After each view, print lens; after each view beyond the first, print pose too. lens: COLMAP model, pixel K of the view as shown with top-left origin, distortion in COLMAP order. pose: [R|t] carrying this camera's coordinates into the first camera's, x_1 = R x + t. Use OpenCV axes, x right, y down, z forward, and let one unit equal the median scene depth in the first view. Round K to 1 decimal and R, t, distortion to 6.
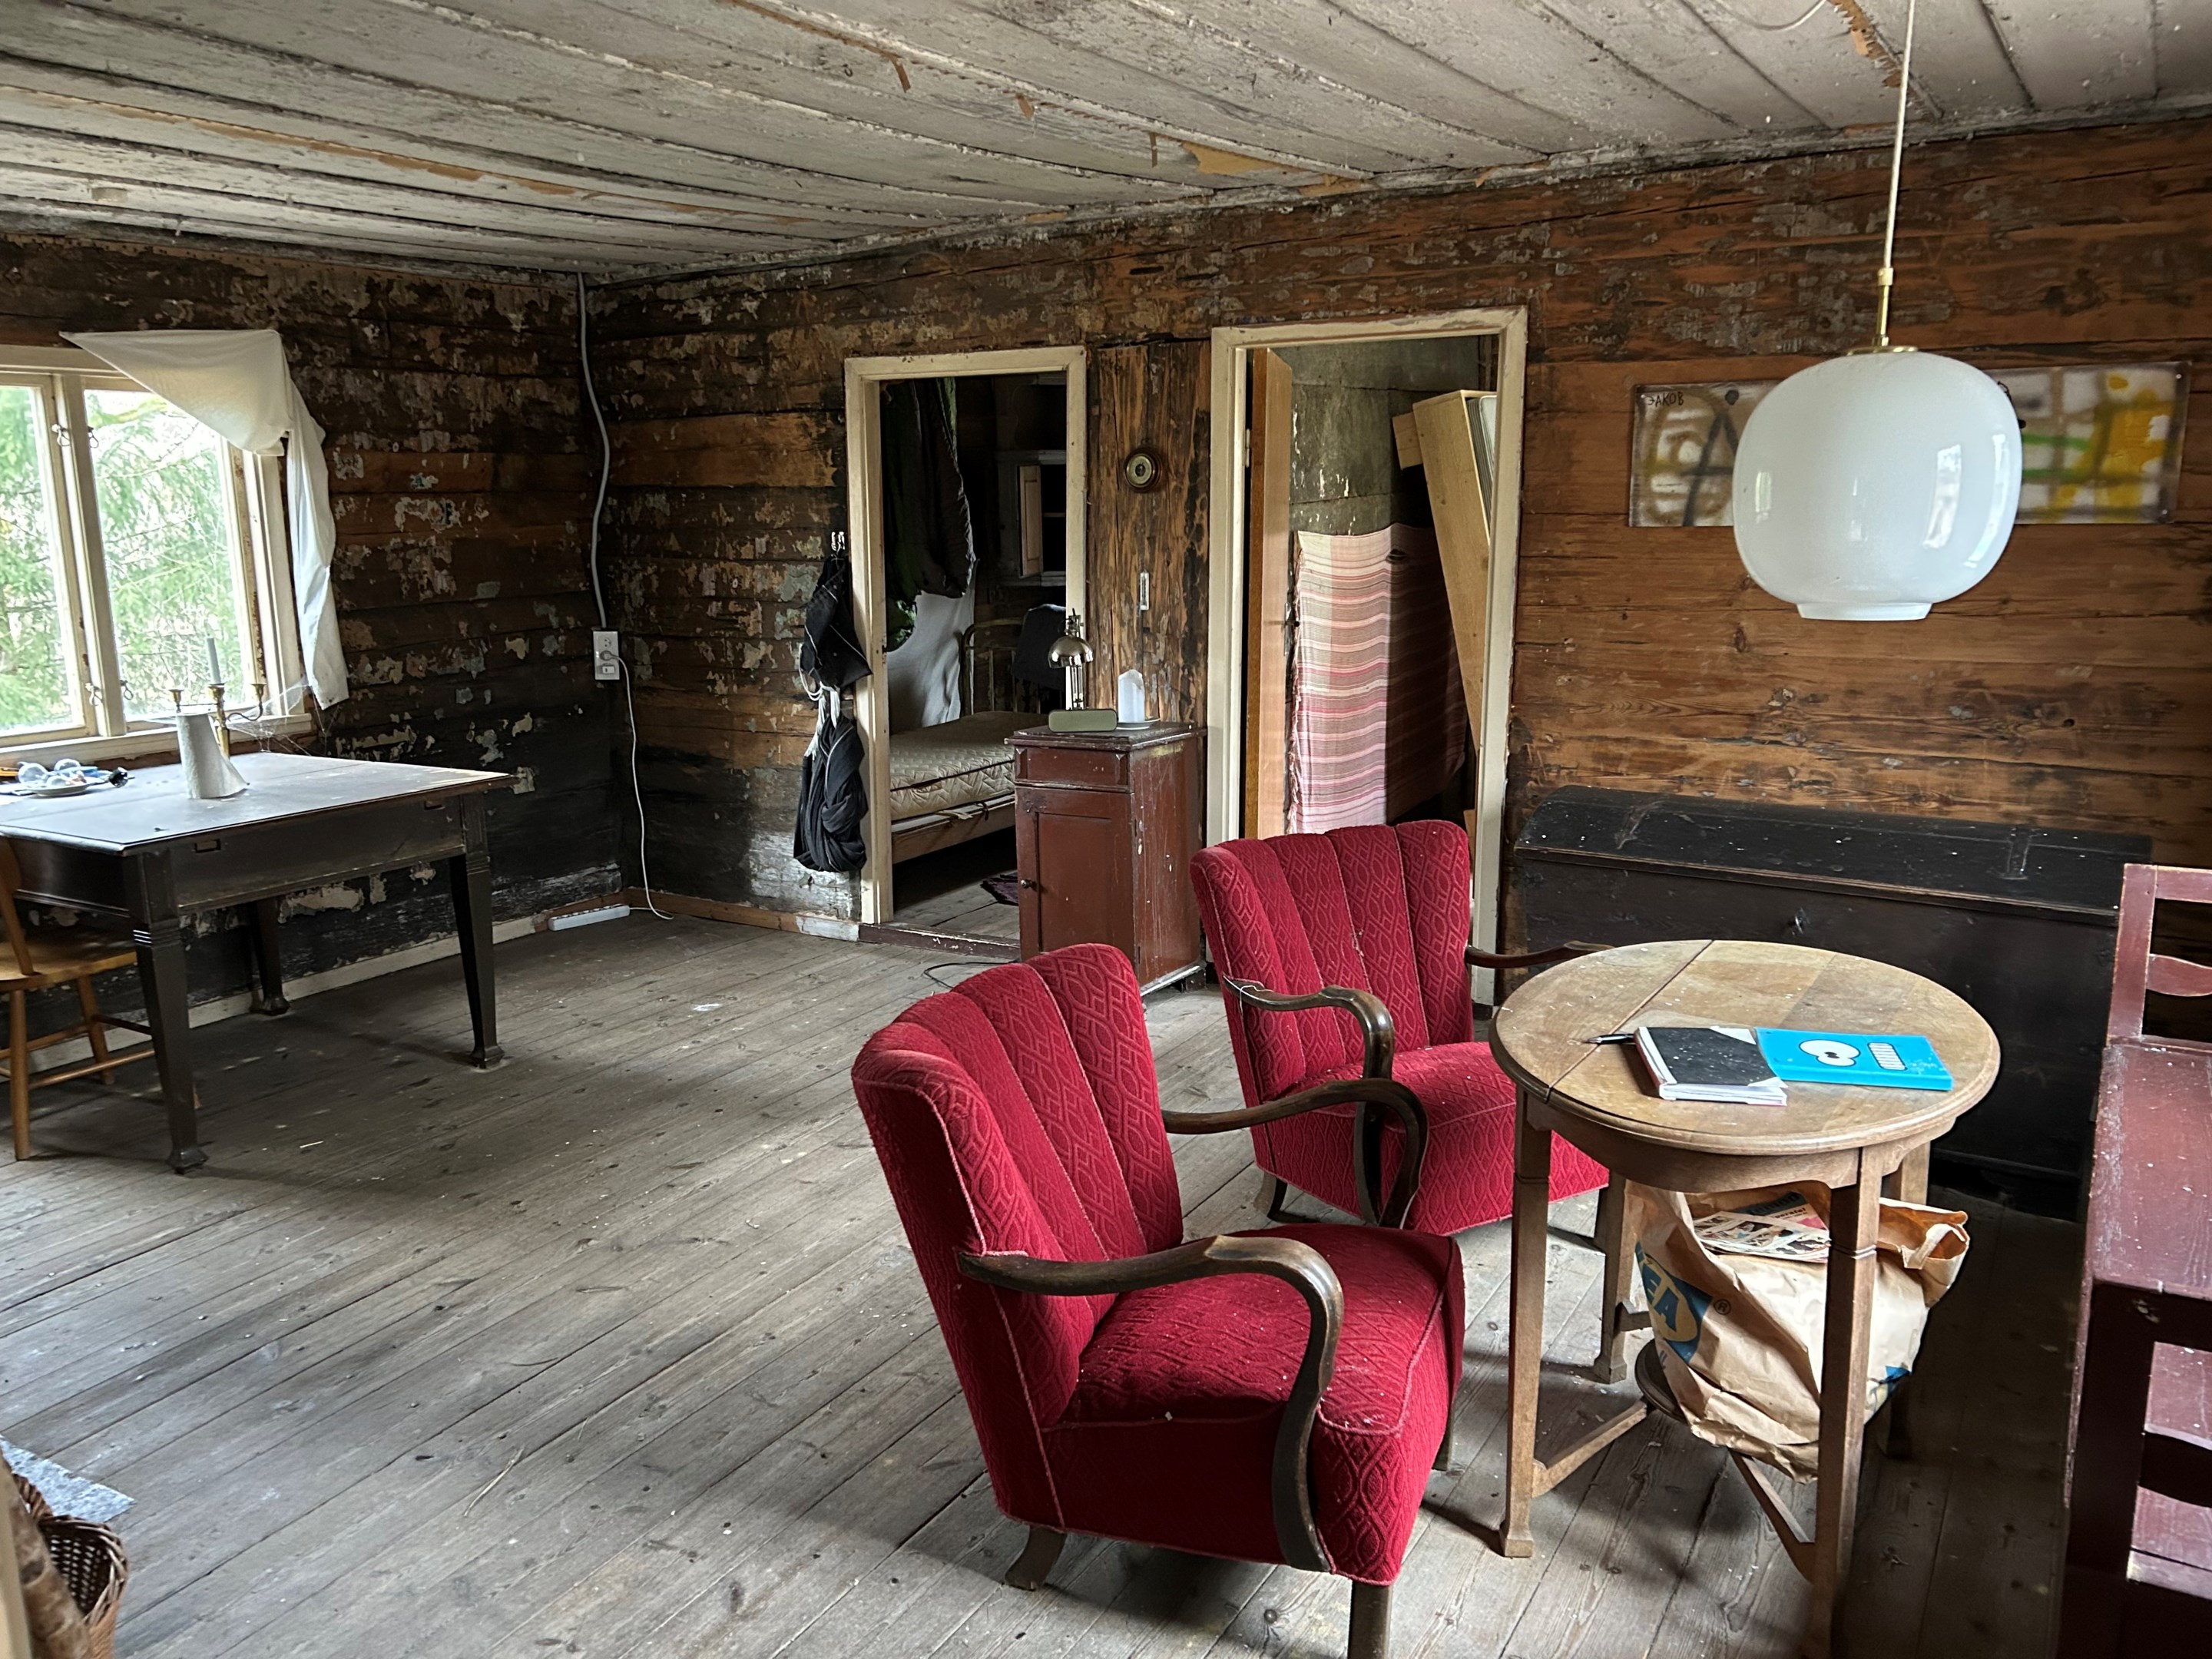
lens RADIAL K [[1662.8, 0, 1099.8], [0, 1662.8, 819.7], [0, 0, 1]] dist [0.062709, -0.048509]
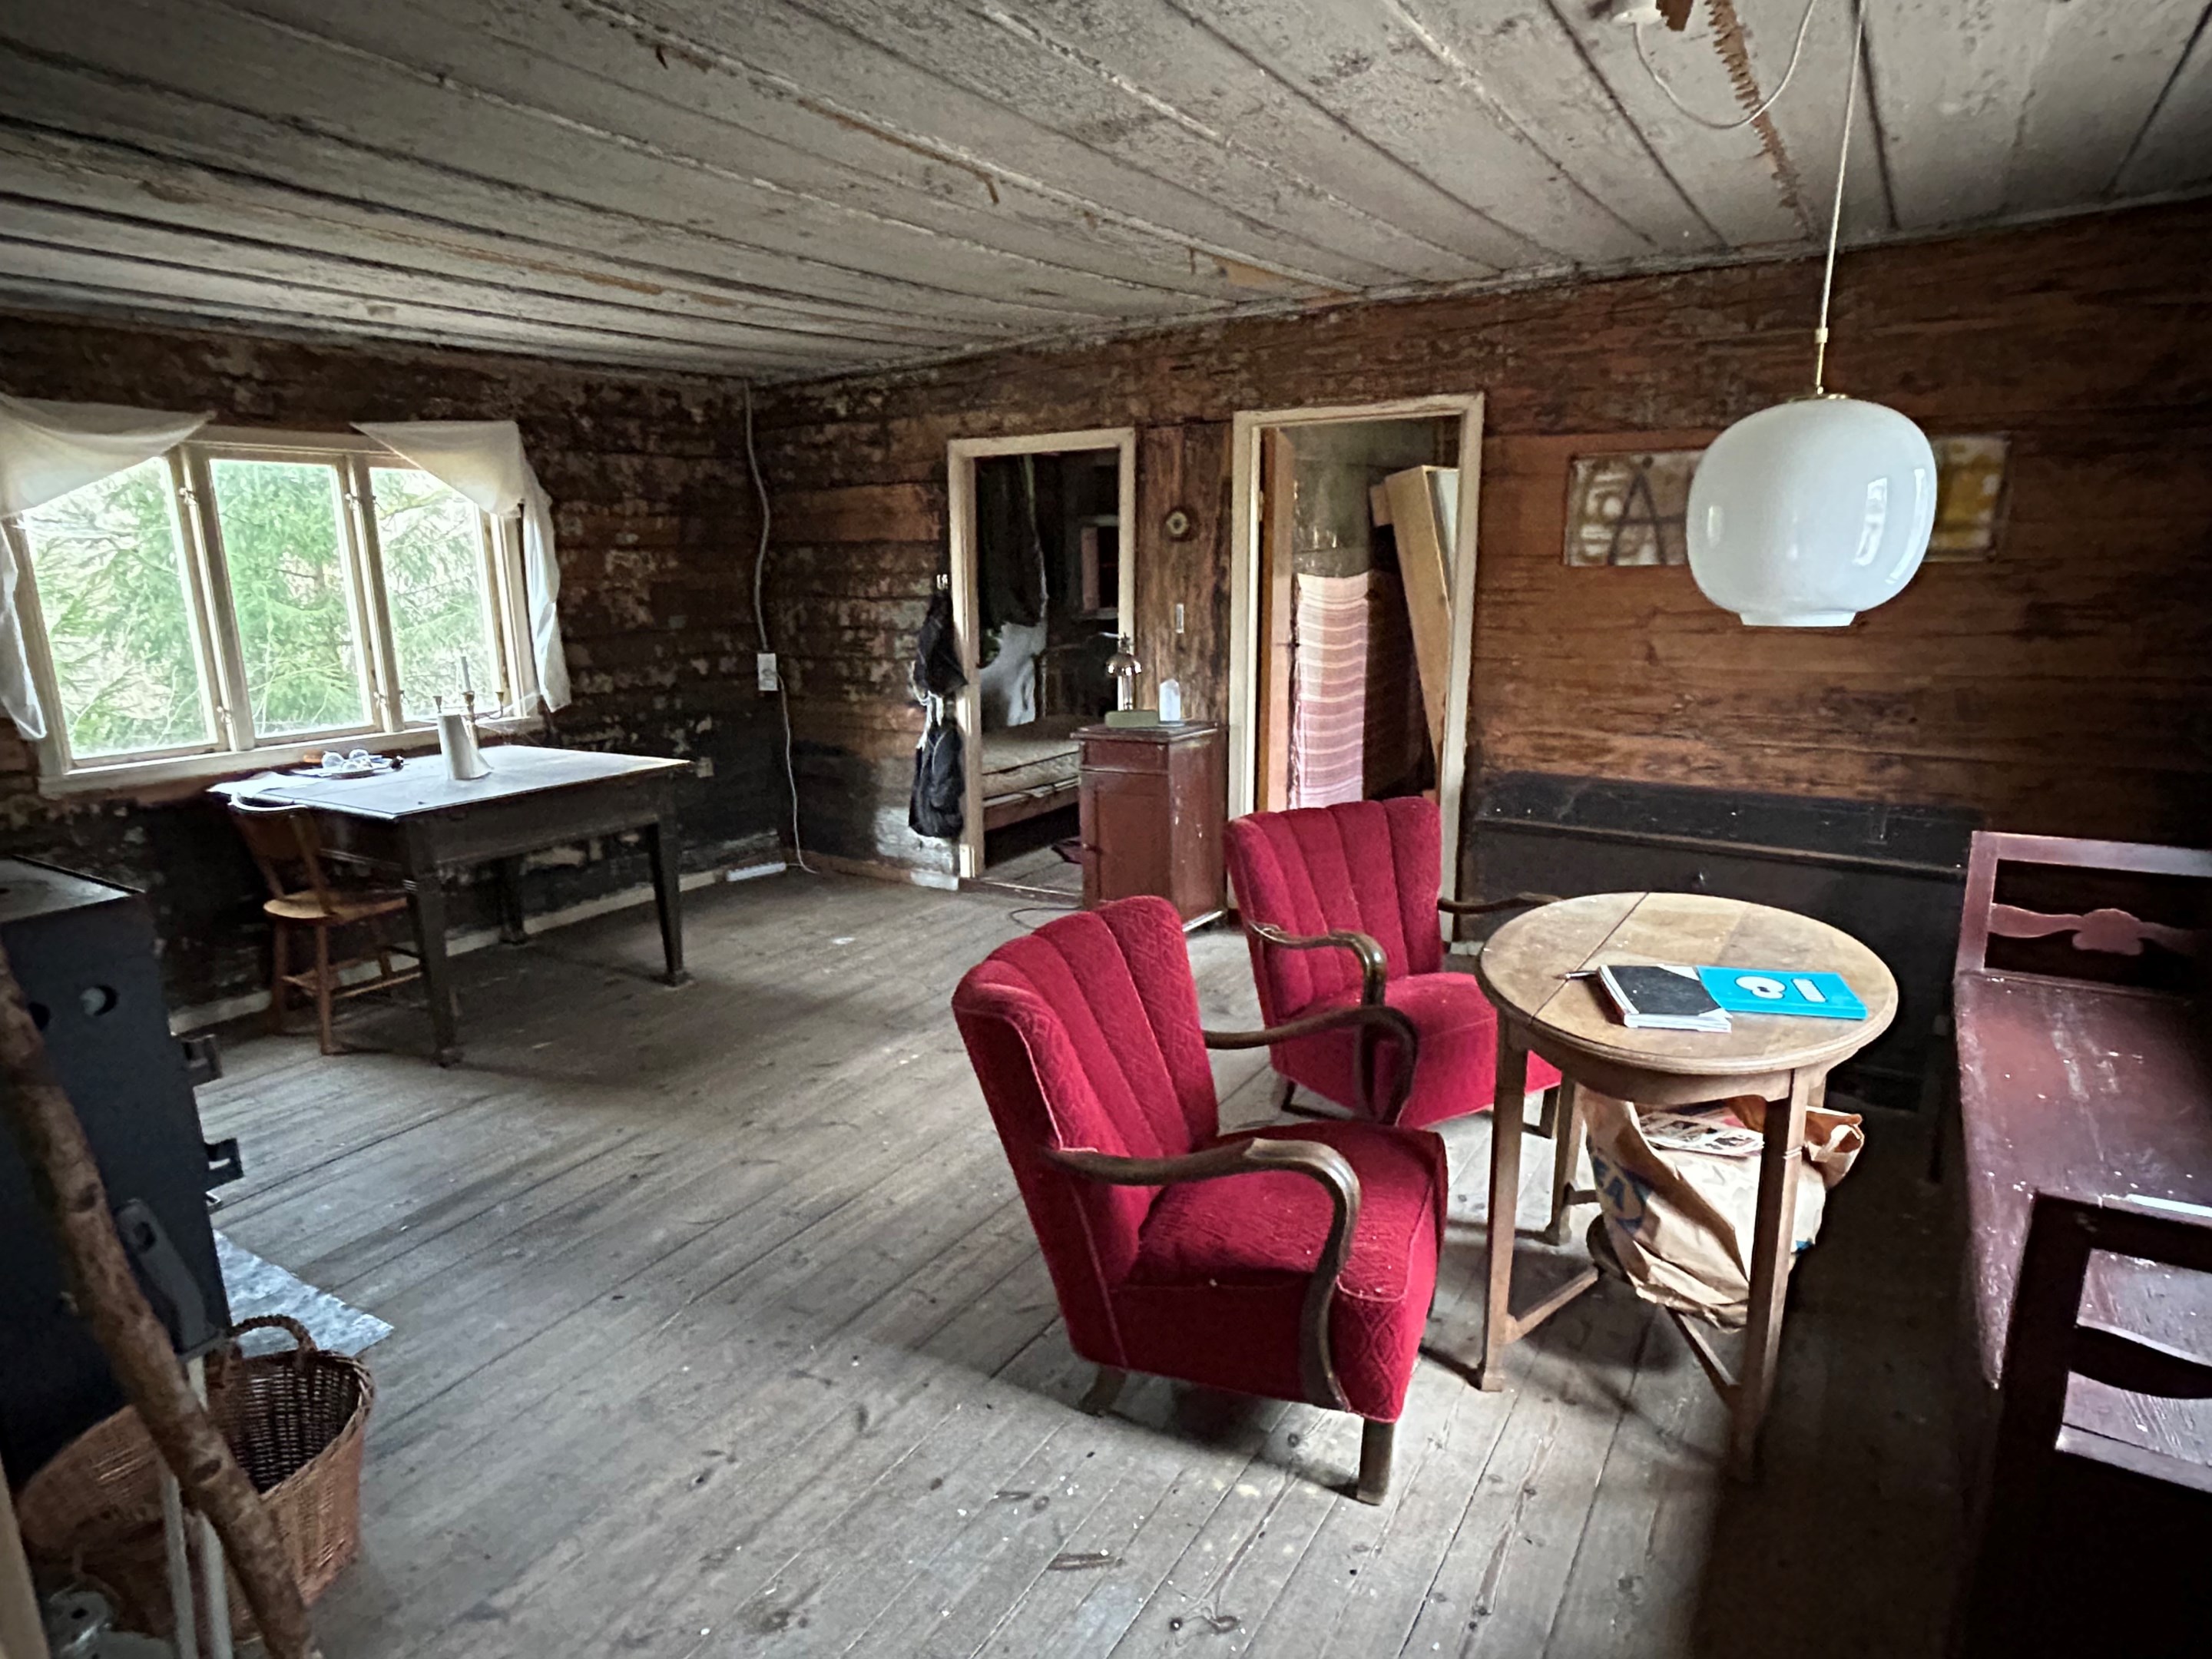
lens RADIAL K [[1230.3, 0, 1115.0], [0, 1230.3, 831.0], [0, 0, 1]] dist [0.004842, 0.007834]
pose [[0.999832, 0.001244, -0.018294, -0.007559], [-0.000773, 0.999669, 0.025734, 0.002160], [0.018320, -0.025716, 0.999501, 0.060305]]
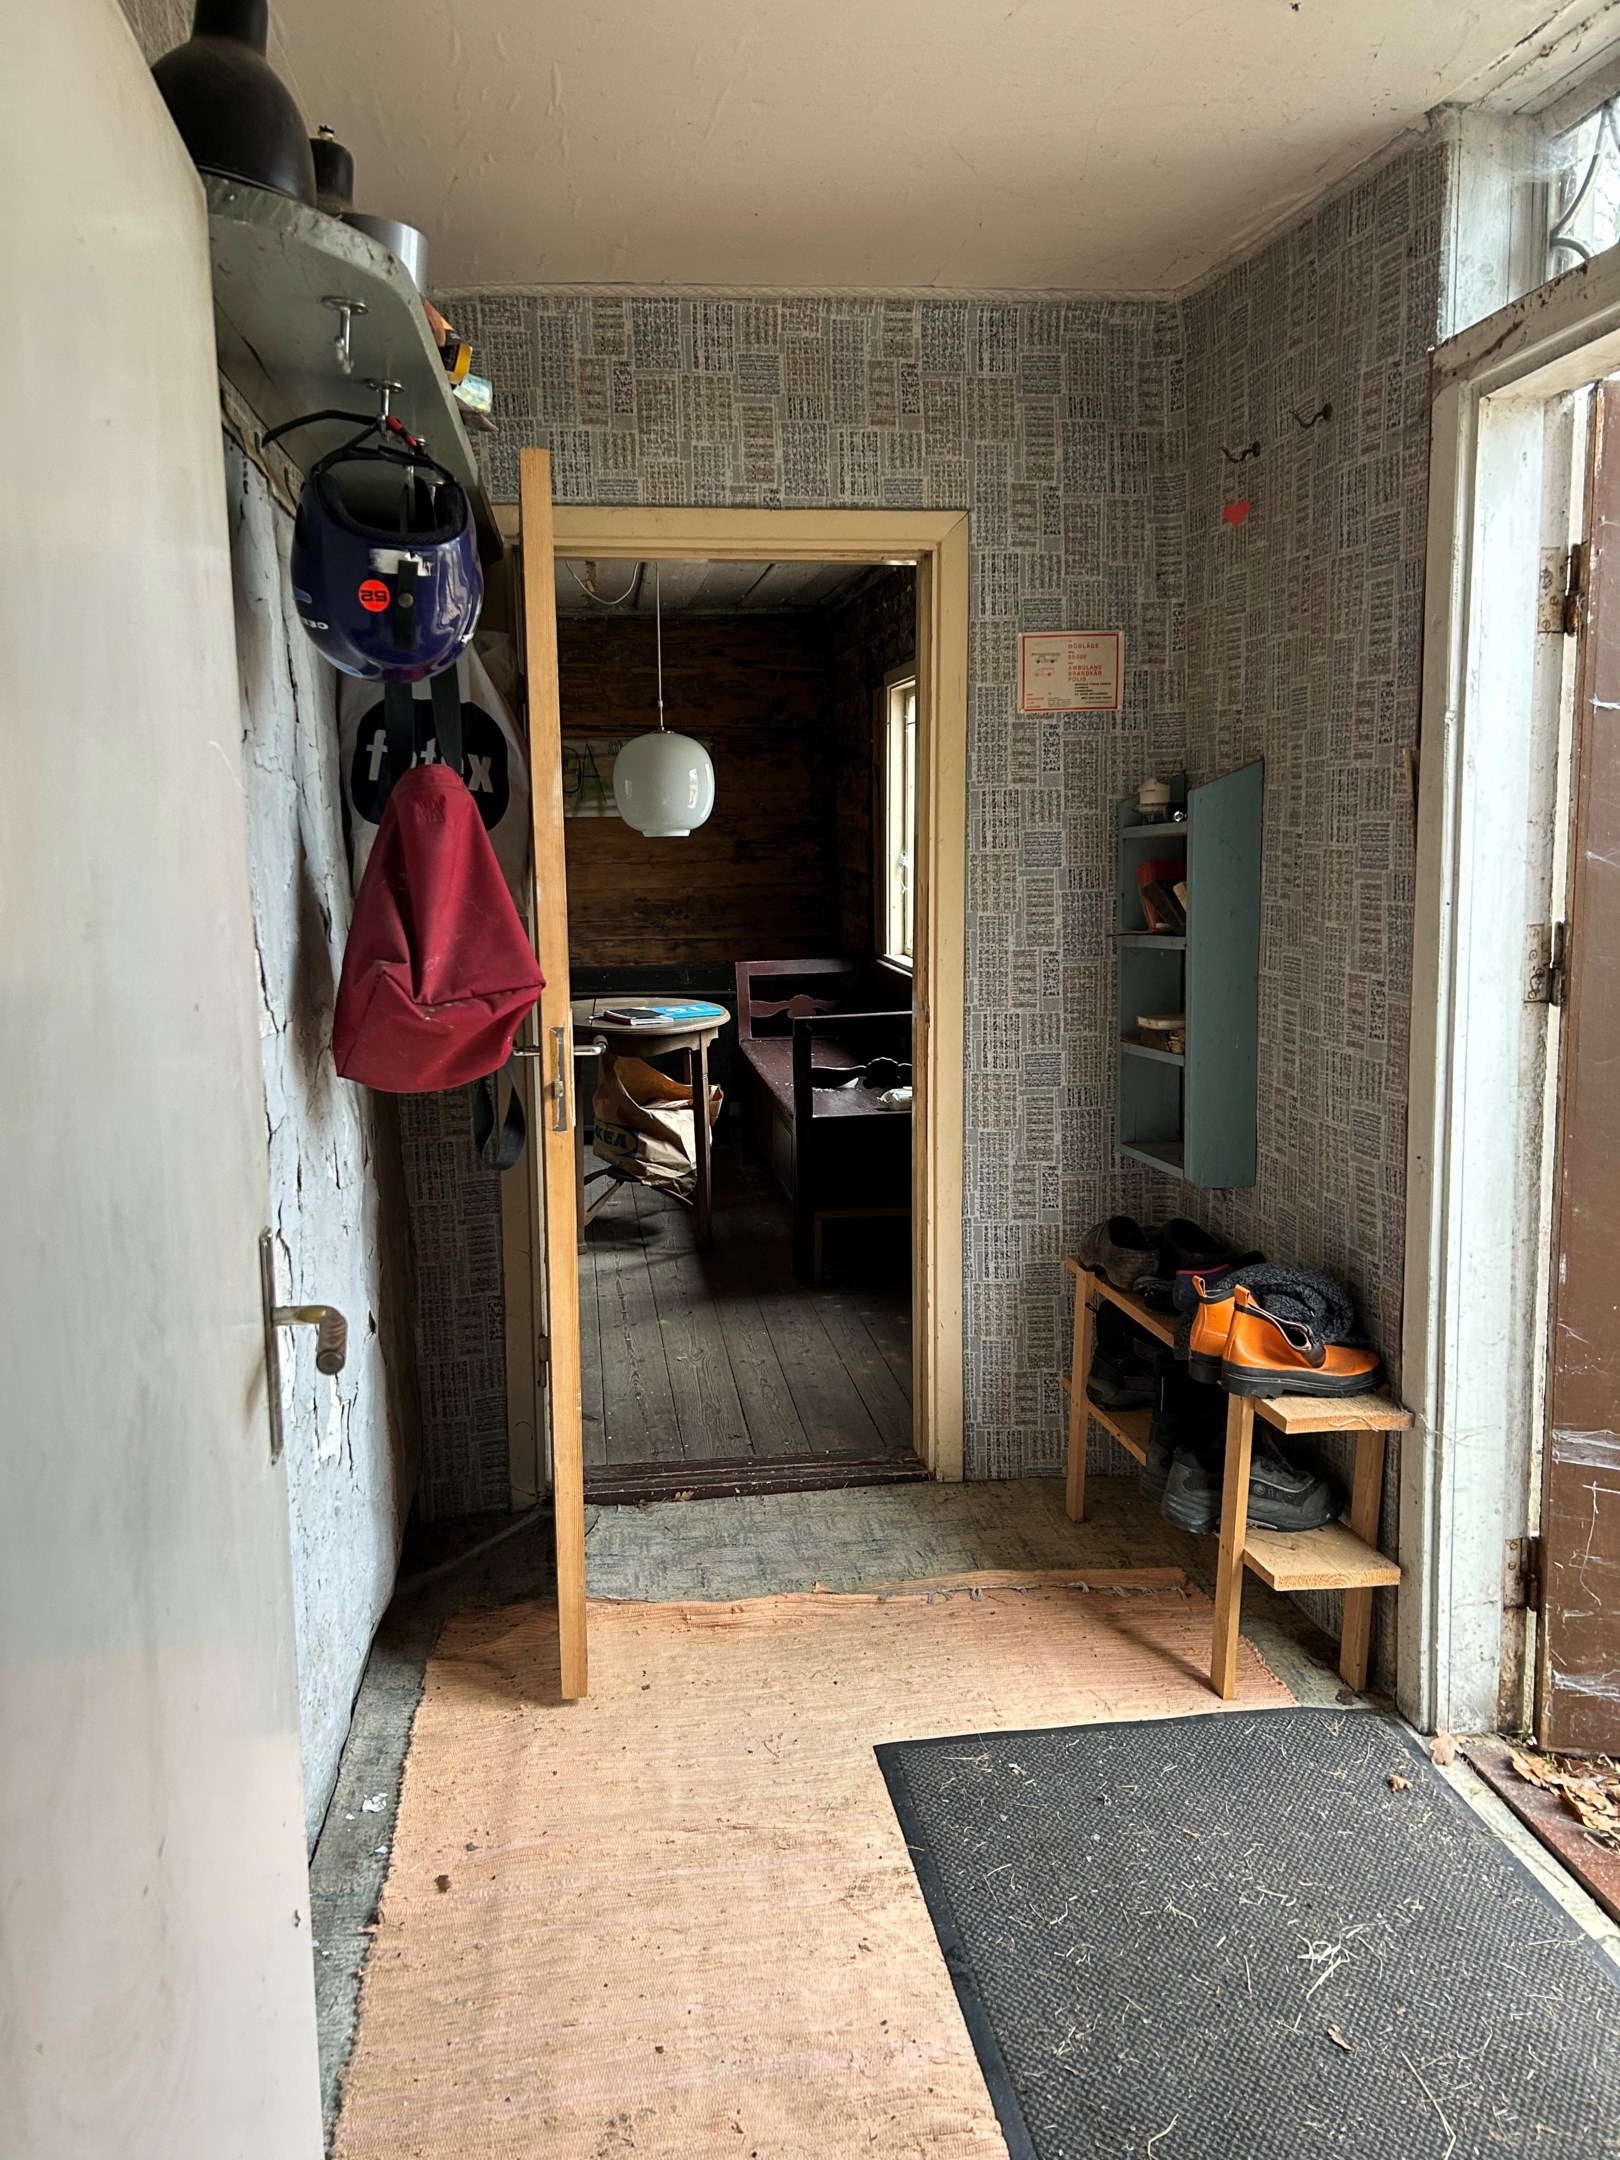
lens RADIAL K [[1623.8, 0, 793.2], [0, 1623.8, 1060.2], [0, 0, 1]] dist [0.062709, -0.048509]
pose [[0.780840, -0.094619, 0.617524, -0.511976], [0.128360, 0.991674, -0.010361, 0.143185], [-0.611402, 0.087355, 0.786484, -0.548764]]
